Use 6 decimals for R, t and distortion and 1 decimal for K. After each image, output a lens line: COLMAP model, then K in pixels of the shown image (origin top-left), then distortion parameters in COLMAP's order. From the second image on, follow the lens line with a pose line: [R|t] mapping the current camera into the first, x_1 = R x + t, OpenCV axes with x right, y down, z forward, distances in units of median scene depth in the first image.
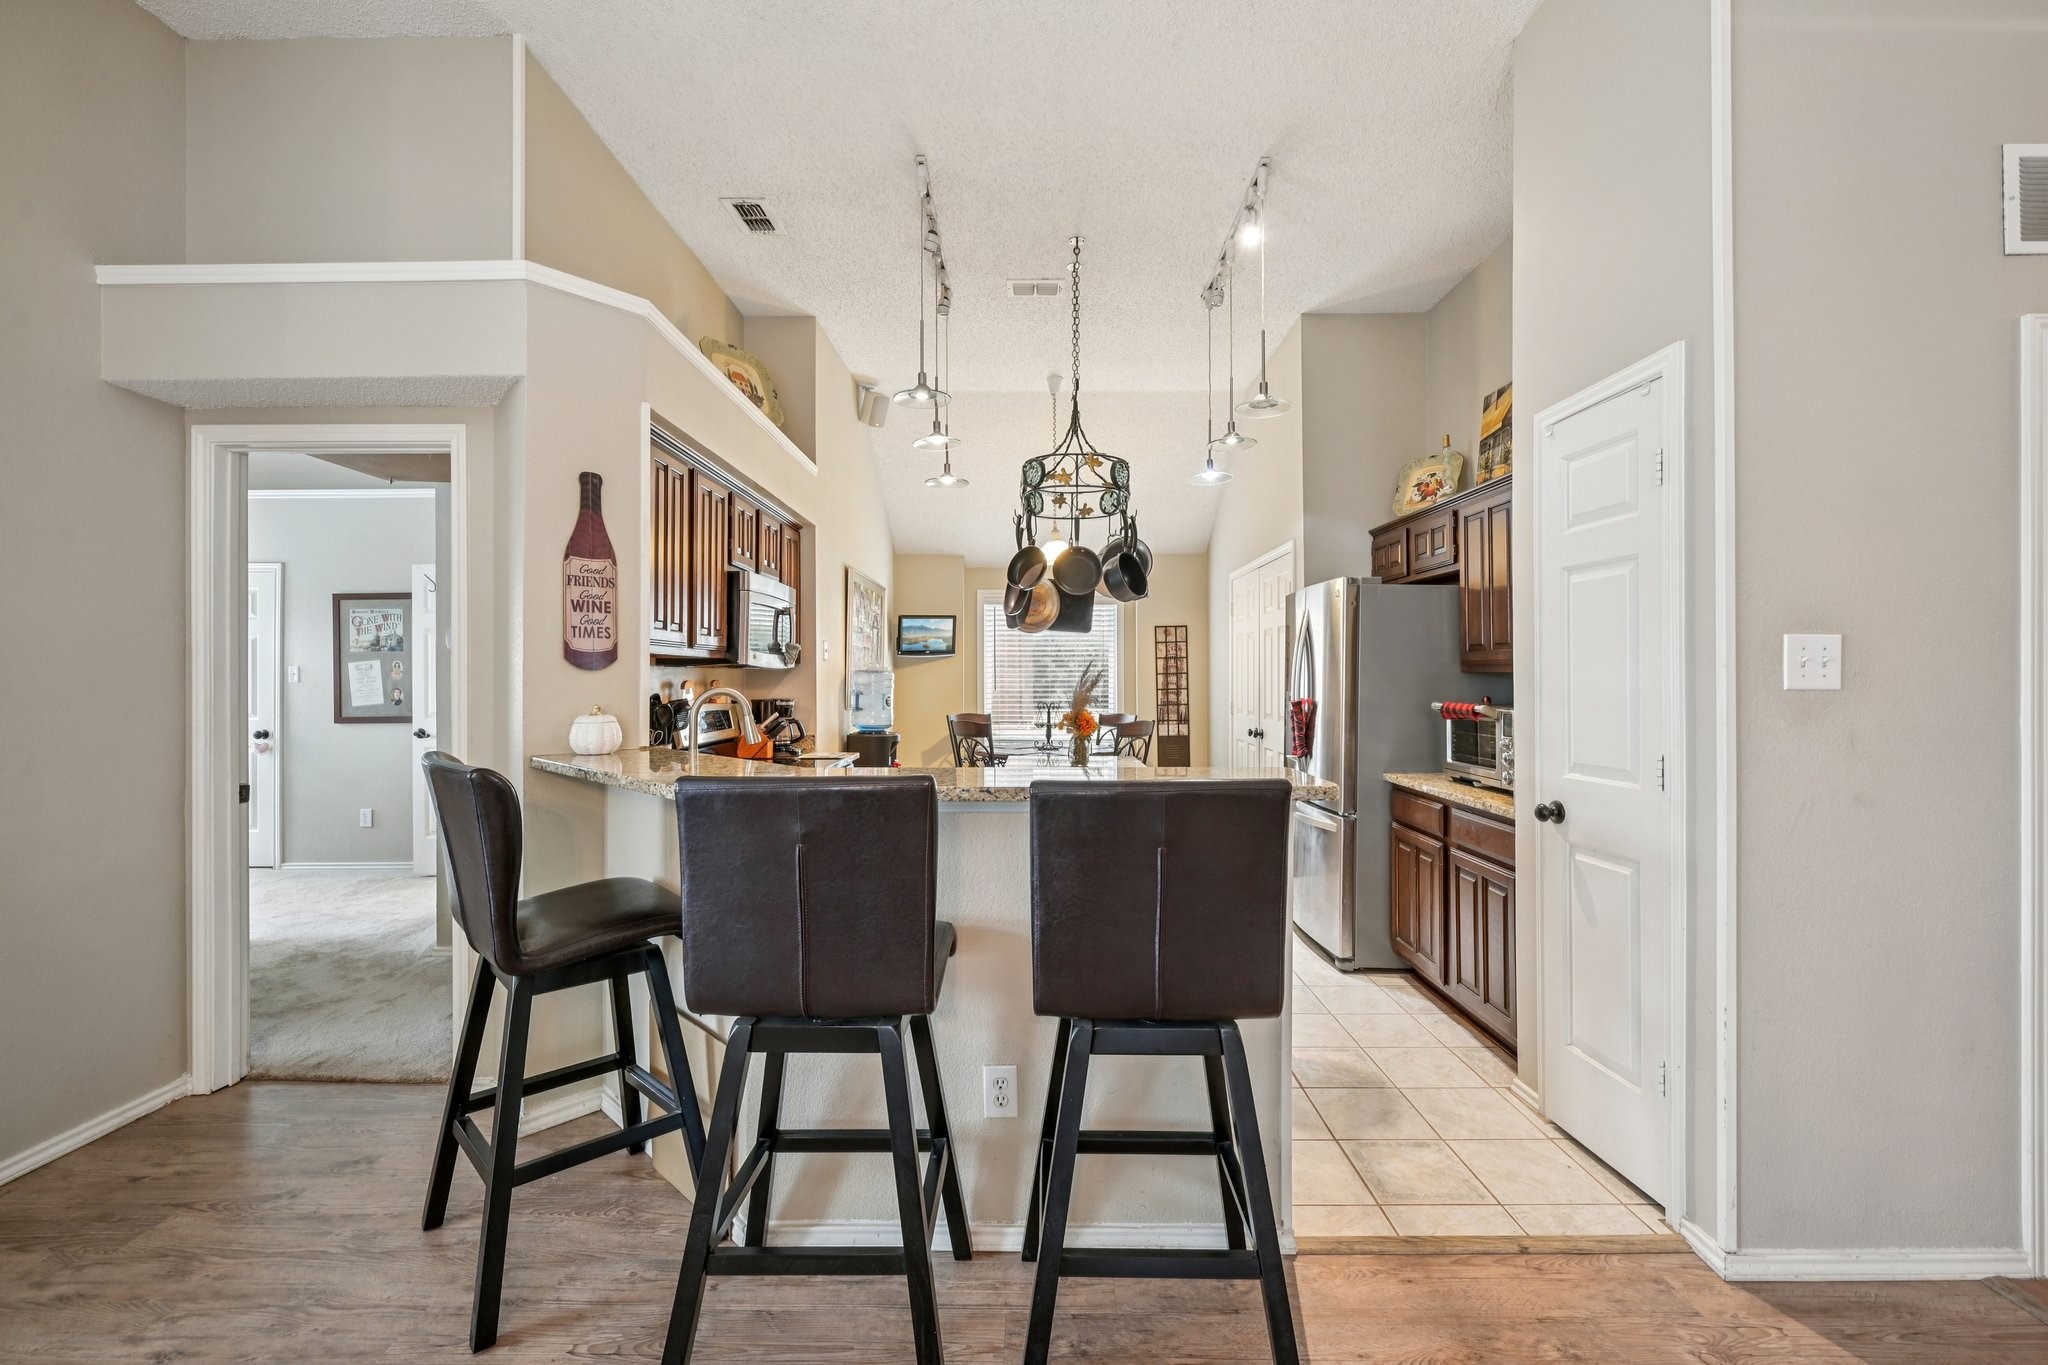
lens RADIAL K [[873.2, 0, 1015.1], [0, 873.2, 695.0], [0, 0, 1]] dist [-0.000220, 0.000023]
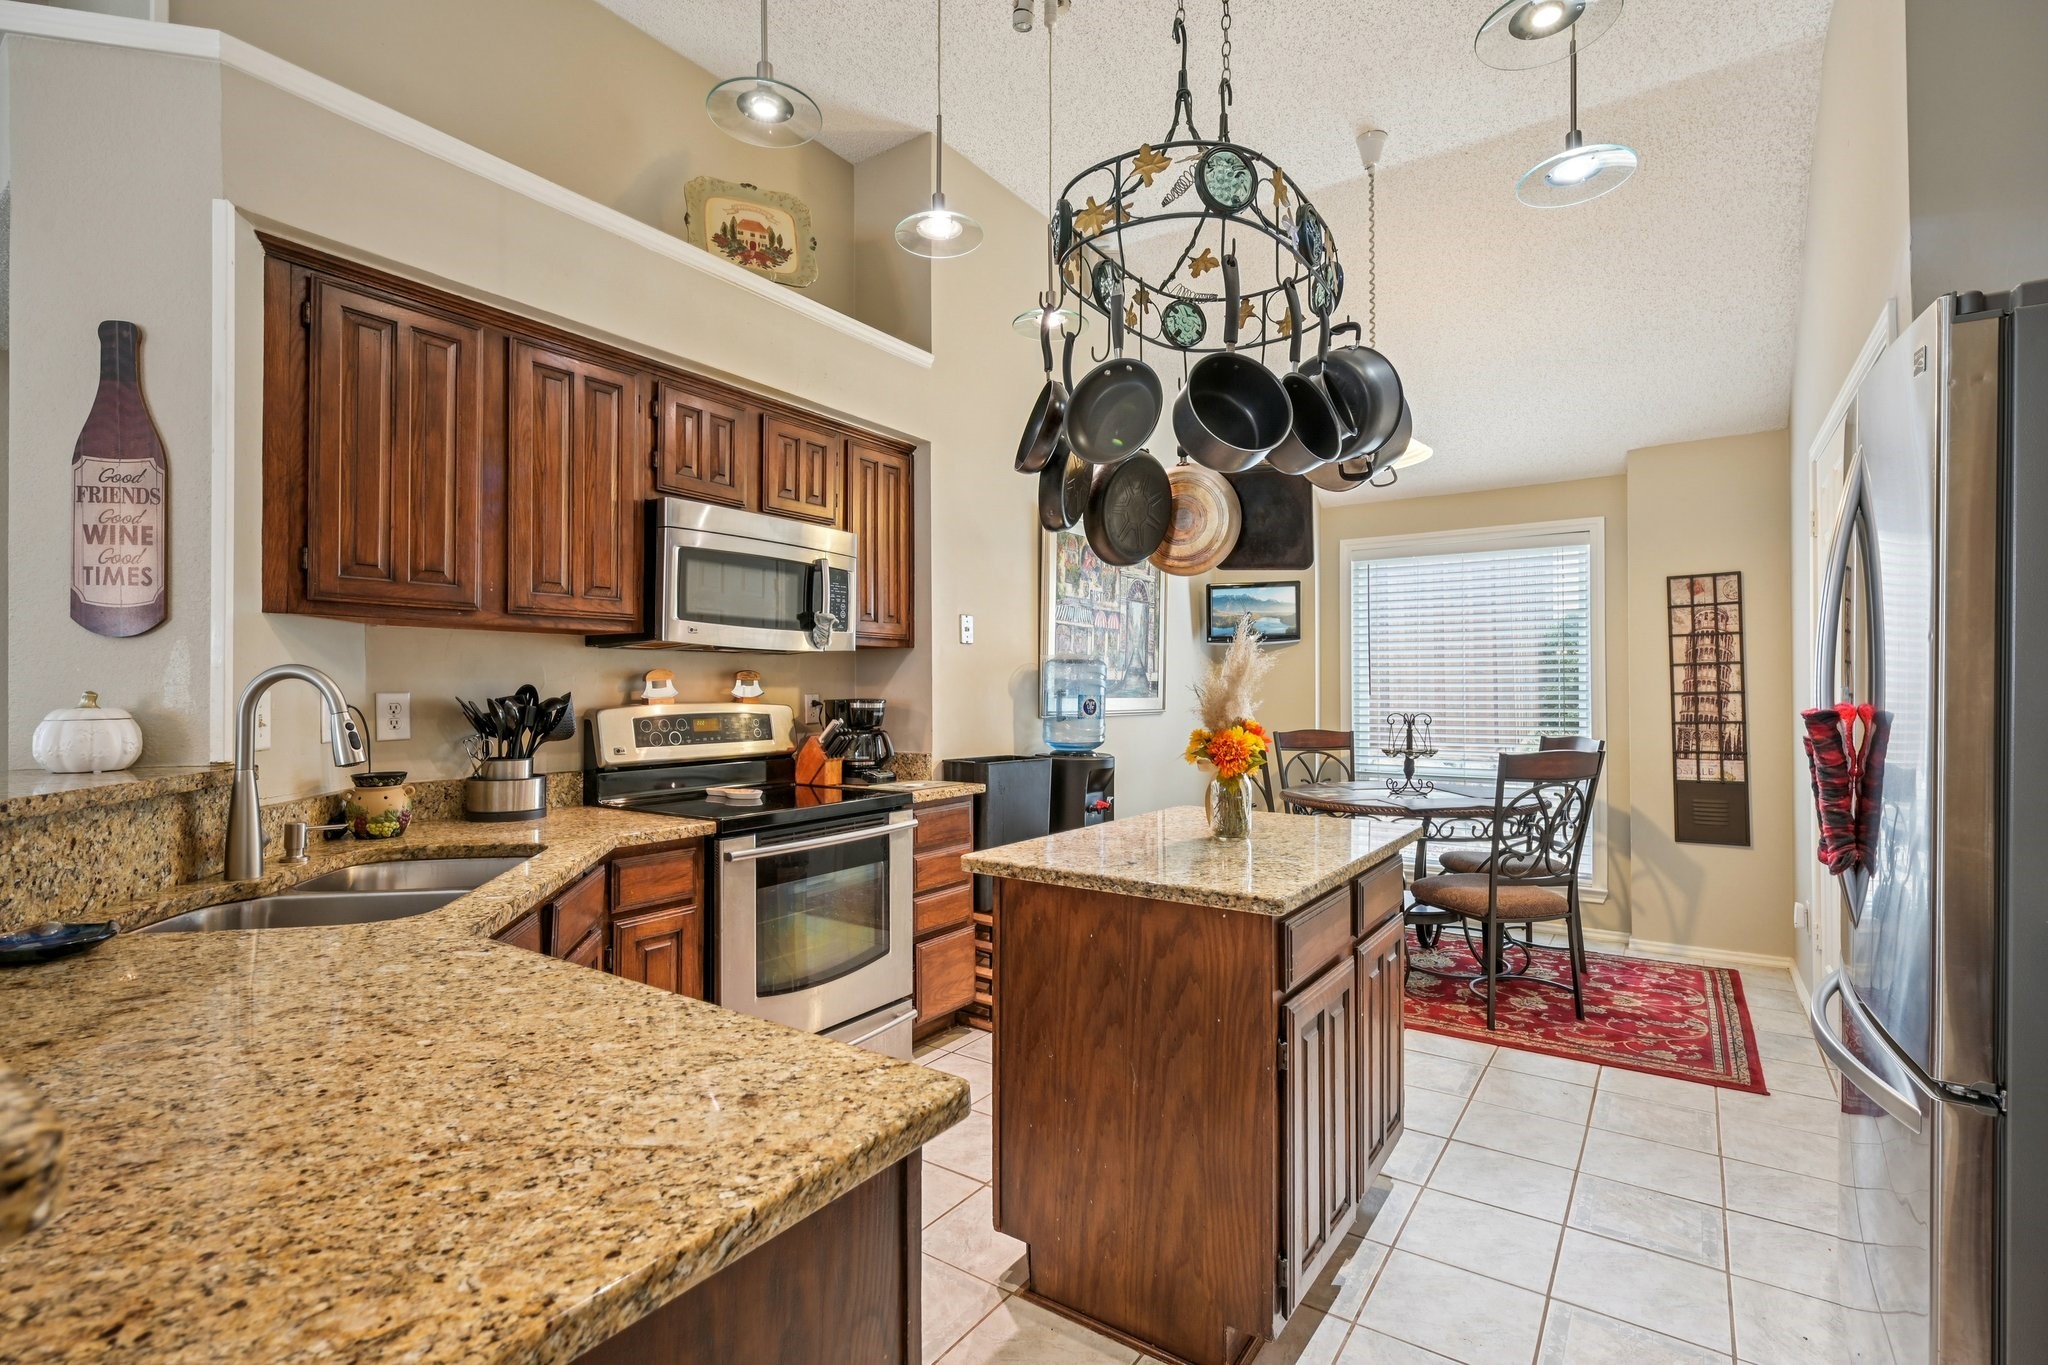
lens RADIAL K [[942.2, 0, 1024.0], [0, 942.2, 682.5], [0, 0, 1]] dist [-0.001929, 0.000020]
pose [[0.830299, -0.003643, -0.557307, 0.155406], [-0.010938, 0.999680, -0.022830, 0.004393], [0.557212, 0.025052, 0.829993, 0.296130]]
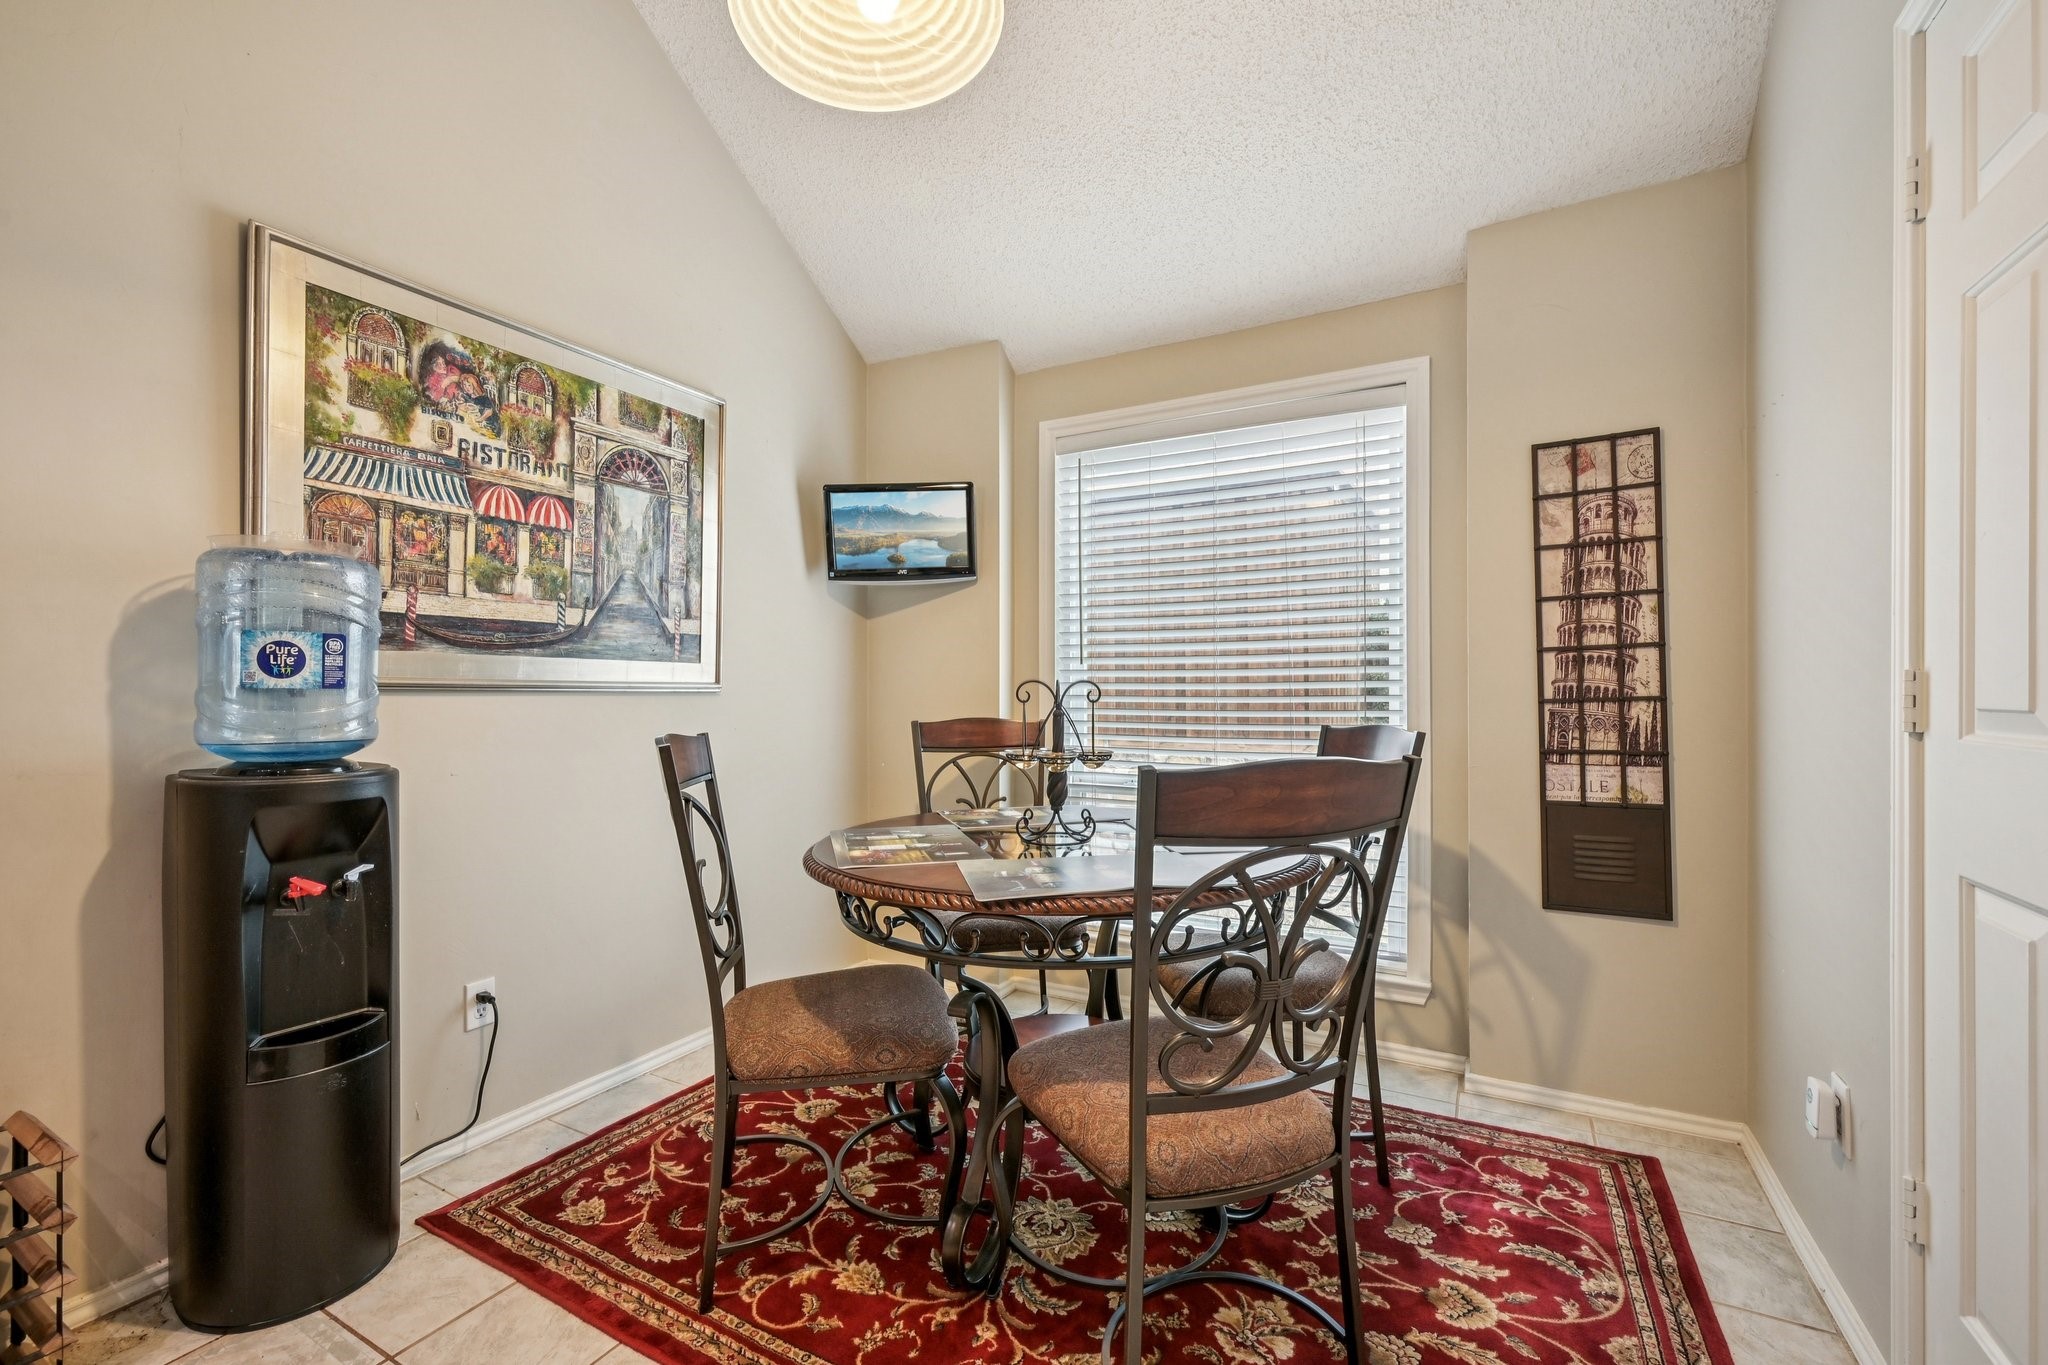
lens RADIAL K [[873.2, 0, 1015.1], [0, 873.2, 695.0], [0, 0, 1]] dist [-0.000220, 0.000023]
pose [[0.883768, 0.001974, -0.467922, 0.144378], [-0.008542, 0.999893, -0.011915, 0.014912], [0.467848, 0.014527, 0.883689, 0.647681]]
